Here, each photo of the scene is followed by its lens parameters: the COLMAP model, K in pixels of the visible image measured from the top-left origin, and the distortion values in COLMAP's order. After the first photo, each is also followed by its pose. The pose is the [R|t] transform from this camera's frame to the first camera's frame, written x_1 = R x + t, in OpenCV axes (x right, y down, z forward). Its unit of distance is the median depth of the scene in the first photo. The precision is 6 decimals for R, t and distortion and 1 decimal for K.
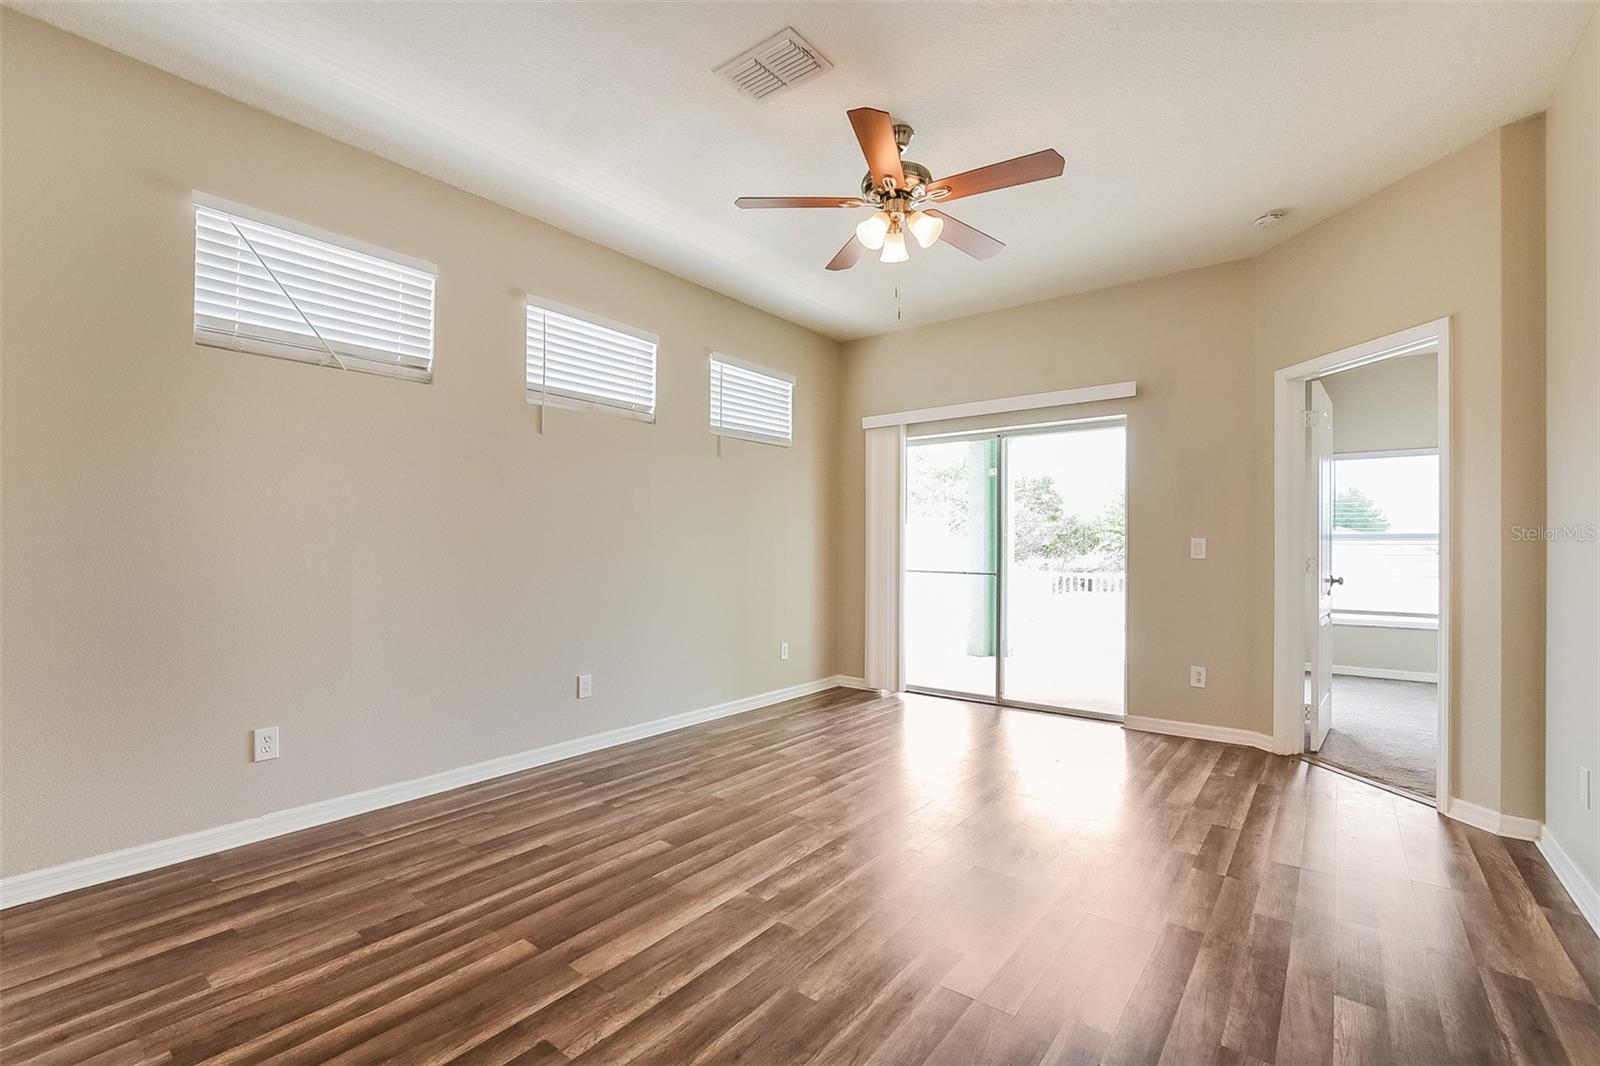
lens RADIAL K [[712.5, 0, 811.5], [0, 712.5, 549.5], [0, 0, 1]] dist [-0.016268, 0.001214]
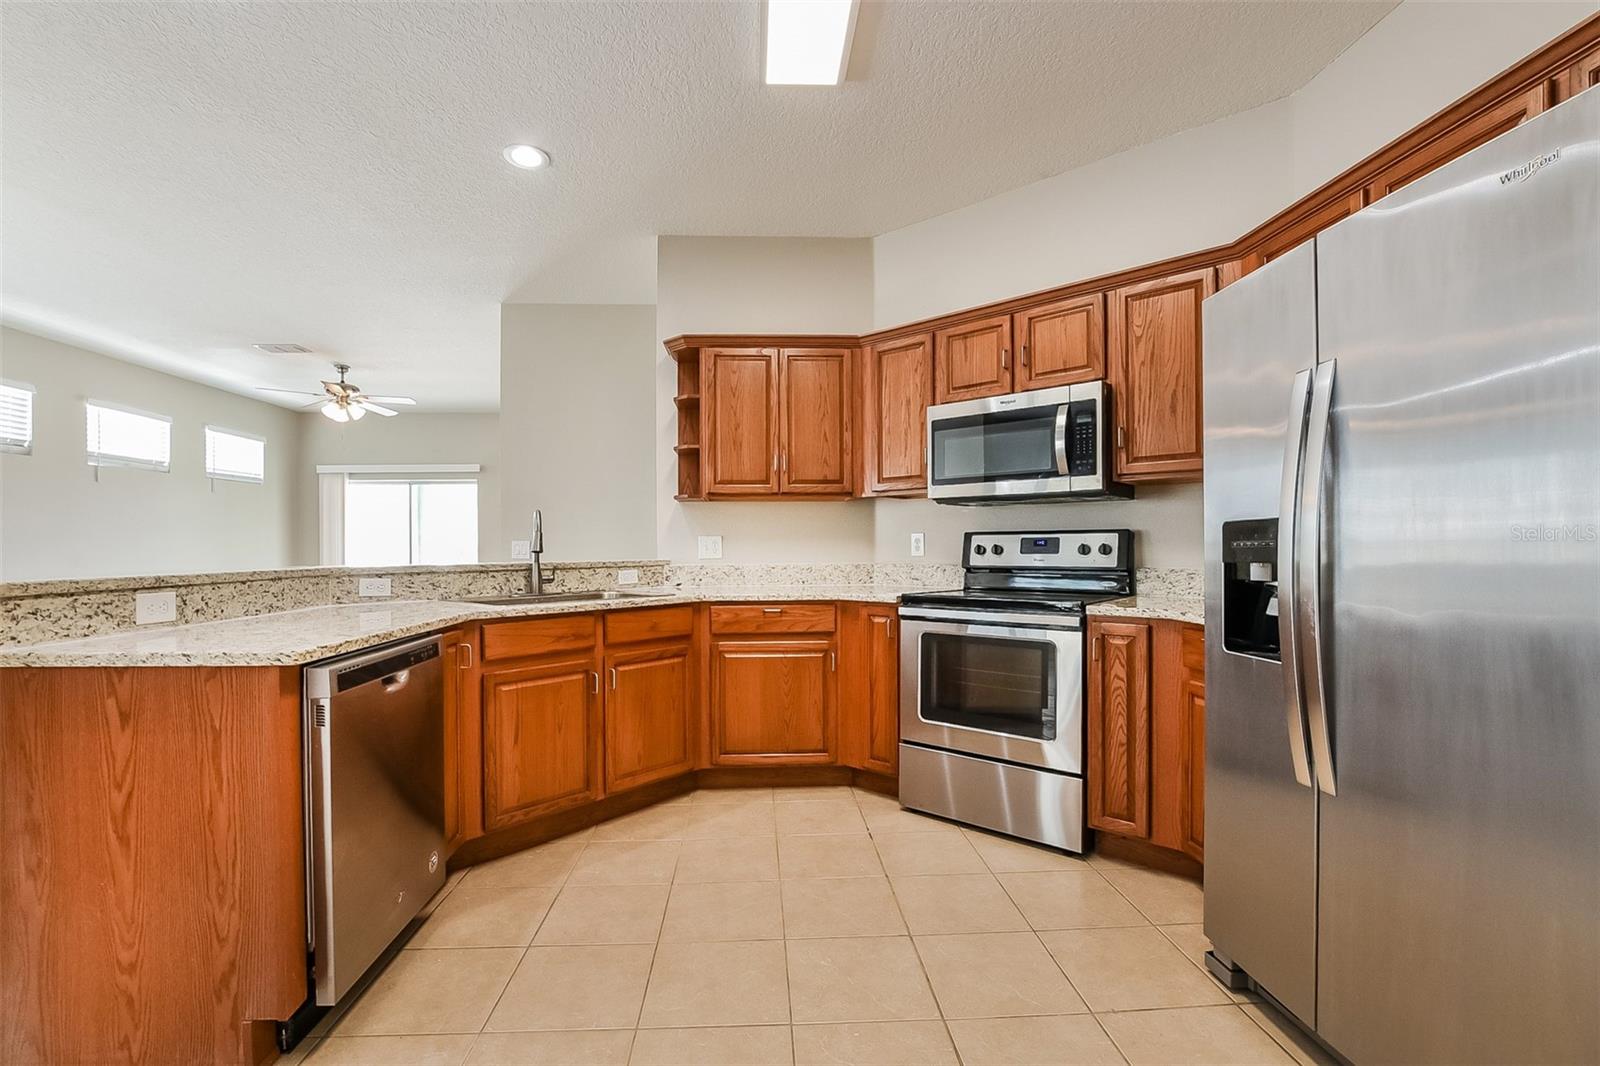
lens RADIAL K [[712.5, 0, 791.7], [0, 712.5, 546.0], [0, 0, 1]] dist [-0.016268, 0.001214]
pose [[0.774253, -0.006315, 0.632845, -0.136394], [0.008636, 0.999963, -0.000588, 0.004079], [-0.632818, 0.005921, 0.774278, -1.126022]]
